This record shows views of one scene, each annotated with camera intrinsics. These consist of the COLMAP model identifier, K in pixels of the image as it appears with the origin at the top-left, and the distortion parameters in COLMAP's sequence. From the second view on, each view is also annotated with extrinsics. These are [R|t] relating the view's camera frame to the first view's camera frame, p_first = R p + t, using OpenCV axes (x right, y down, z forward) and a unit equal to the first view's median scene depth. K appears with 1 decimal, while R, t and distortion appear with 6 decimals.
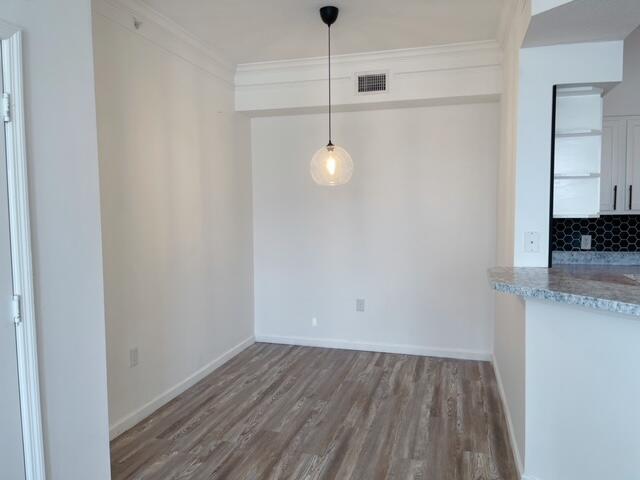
lens RADIAL K [[492.2, 0, 323.1], [0, 492.2, 241.4], [0, 0, 1]] dist [-0.000317, -0.007862]
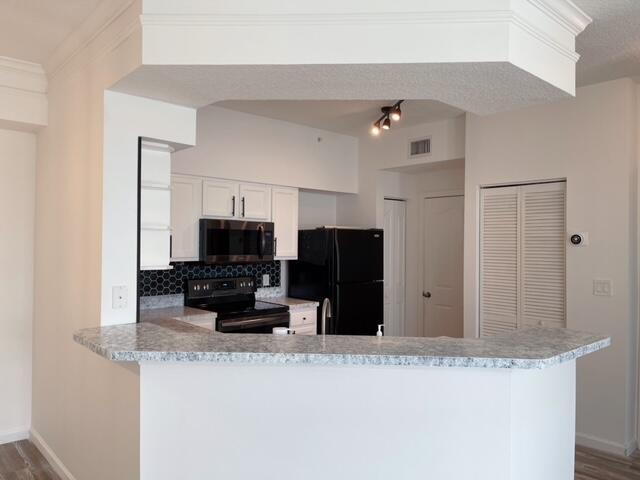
lens RADIAL K [[492.2, 0, 321.3], [0, 492.2, 237.6], [0, 0, 1]] dist [-0.000317, -0.007862]
pose [[0.538179, 0.023650, 0.842499, -0.159840], [0.044547, 0.997411, -0.056455, -0.042286], [-0.841652, 0.067914, 0.535732, 0.174688]]
